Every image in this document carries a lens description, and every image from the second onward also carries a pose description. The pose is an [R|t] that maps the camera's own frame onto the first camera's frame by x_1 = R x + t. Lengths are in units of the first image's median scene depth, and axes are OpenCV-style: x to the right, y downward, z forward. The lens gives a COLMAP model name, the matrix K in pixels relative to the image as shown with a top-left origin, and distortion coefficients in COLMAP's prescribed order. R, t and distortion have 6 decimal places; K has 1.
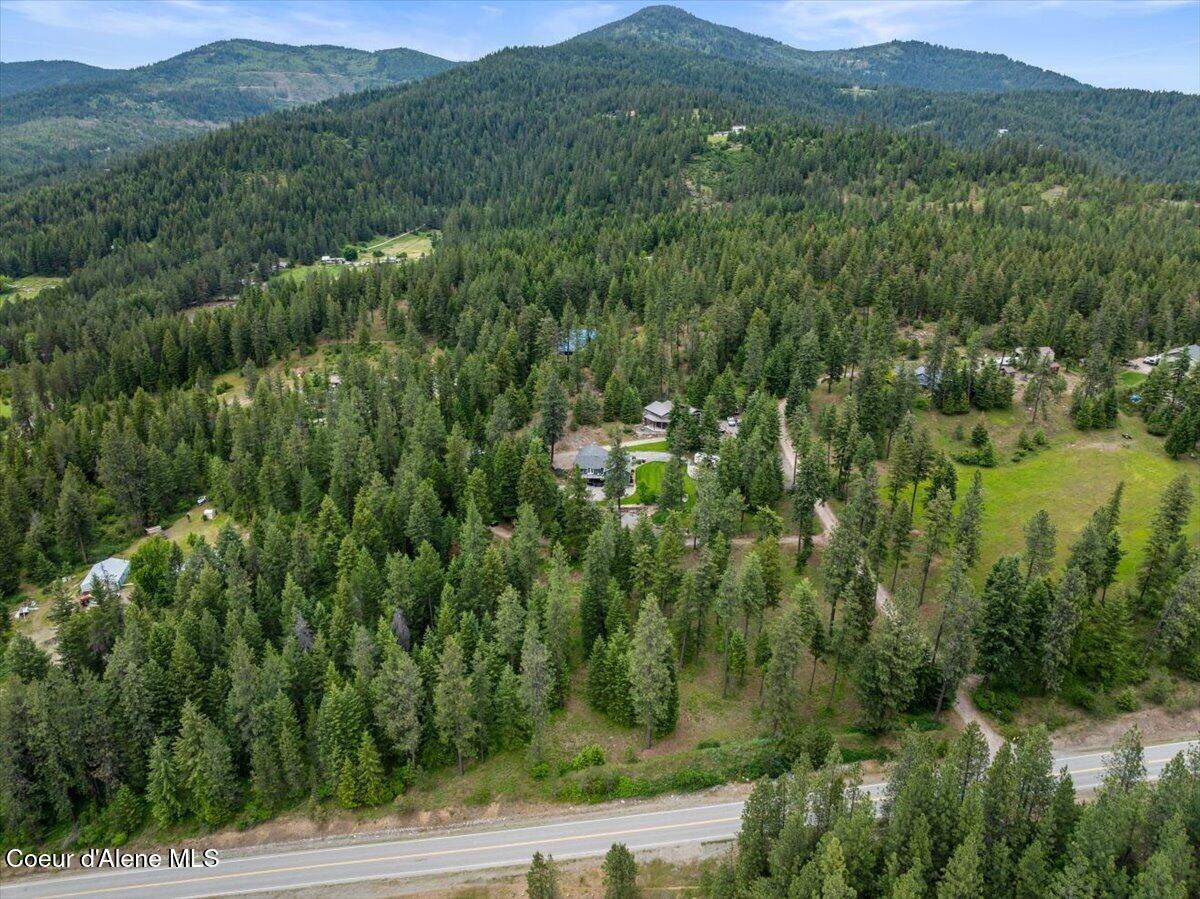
lens RADIAL K [[843.1, 0, 600.0], [0, 843.1, 449.5], [0, 0, 1]] dist [-0.049434, 0.016927]
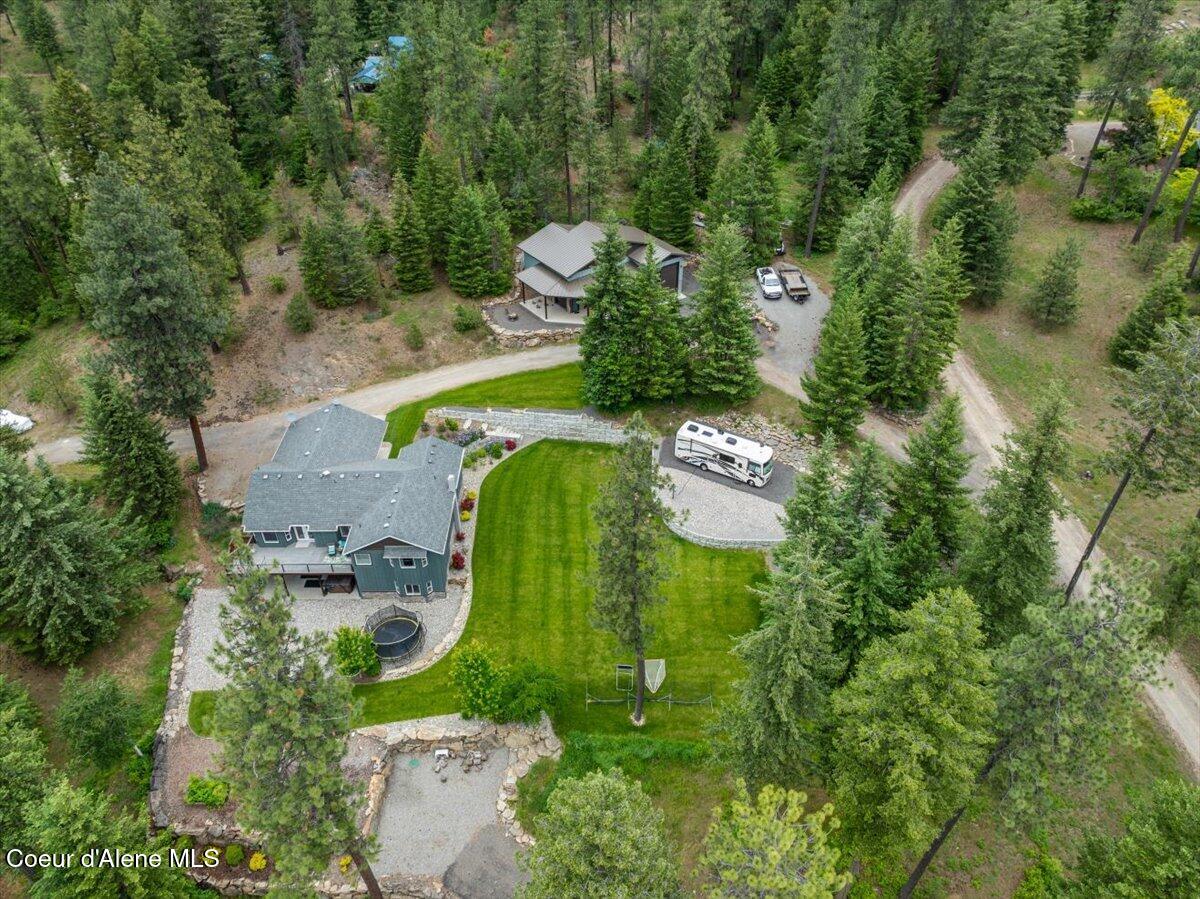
lens RADIAL K [[843.1, 0, 600.0], [0, 843.1, 449.5], [0, 0, 1]] dist [-0.049434, 0.016927]
pose [[0.996426, -0.047518, 0.069835, 0.059391], [0.025850, 0.958637, 0.283456, -0.067389], [-0.080416, -0.280638, 0.956439, 0.658752]]
